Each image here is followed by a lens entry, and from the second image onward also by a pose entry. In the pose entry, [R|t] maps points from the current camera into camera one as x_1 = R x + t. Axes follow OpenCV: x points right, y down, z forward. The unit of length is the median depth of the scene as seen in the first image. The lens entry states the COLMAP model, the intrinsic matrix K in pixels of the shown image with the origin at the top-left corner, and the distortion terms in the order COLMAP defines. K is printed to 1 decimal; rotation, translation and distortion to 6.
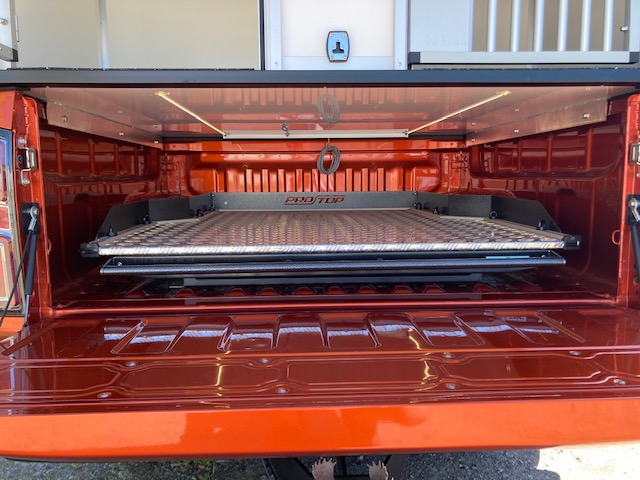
lens RADIAL K [[510.5, 0, 320.0], [0, 510.5, 240.0], [0, 0, 1]] dist [0.029187, -0.005213]
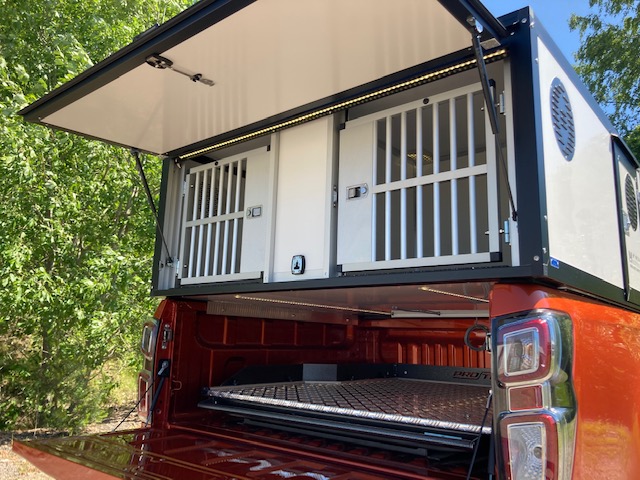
lens RADIAL K [[525.2, 0, 320.0], [0, 525.2, 240.0], [0, 0, 1]] dist [0.047781, -0.081643]
pose [[0.744264, -0.096110, -0.660934, 1.087444], [-0.118725, 0.954793, -0.272535, -0.029998], [0.657248, 0.281308, 0.699207, -0.065462]]
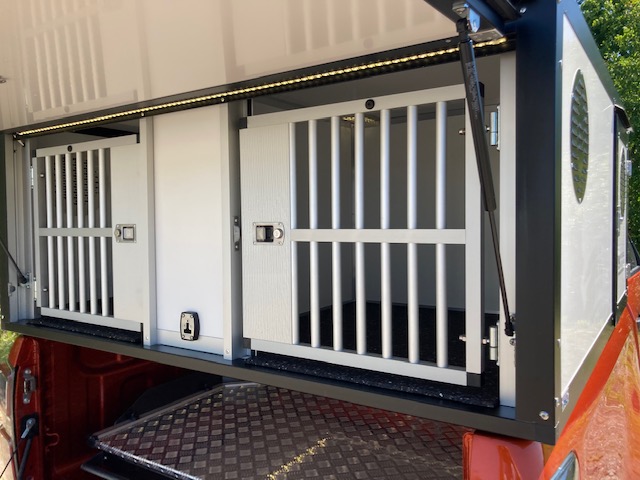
lens RADIAL K [[525.2, 0, 320.0], [0, 525.2, 240.0], [0, 0, 1]] dist [0.047781, -0.081643]
pose [[0.812104, 0.020631, -0.583147, 0.862575], [-0.069248, 0.995720, -0.061209, -0.491859], [0.579388, 0.090090, 0.810057, 0.247588]]
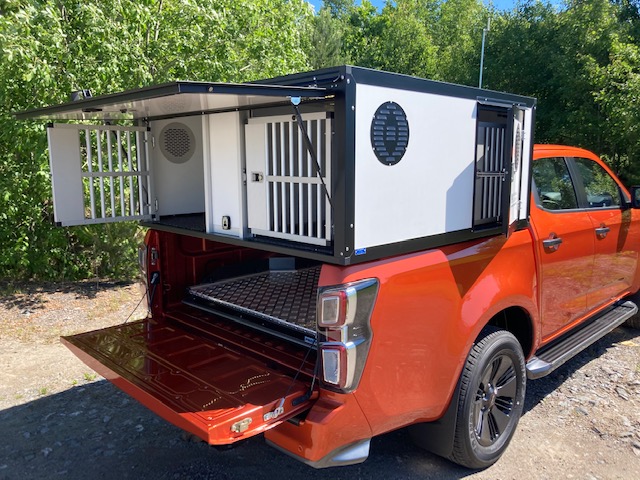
lens RADIAL K [[525.2, 0, 320.0], [0, 525.2, 240.0], [0, 0, 1]] dist [0.047781, -0.081643]
pose [[0.677449, 0.118551, -0.725953, 1.843378], [-0.090179, 0.992868, 0.077986, -0.497629], [0.730021, 0.012634, 0.683308, -0.204130]]
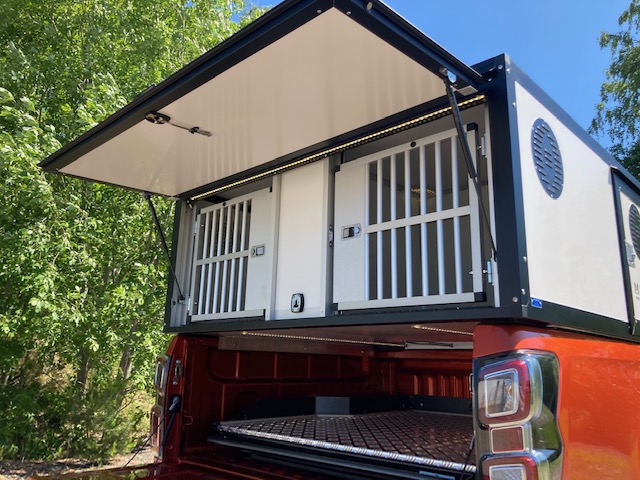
lens RADIAL K [[525.2, 0, 320.0], [0, 525.2, 240.0], [0, 0, 1]] dist [0.047781, -0.081643]
pose [[0.698067, -0.141874, -0.701836, 1.200585], [-0.118562, 0.943741, -0.308700, -0.069834], [0.706148, 0.298704, 0.641974, -0.037686]]
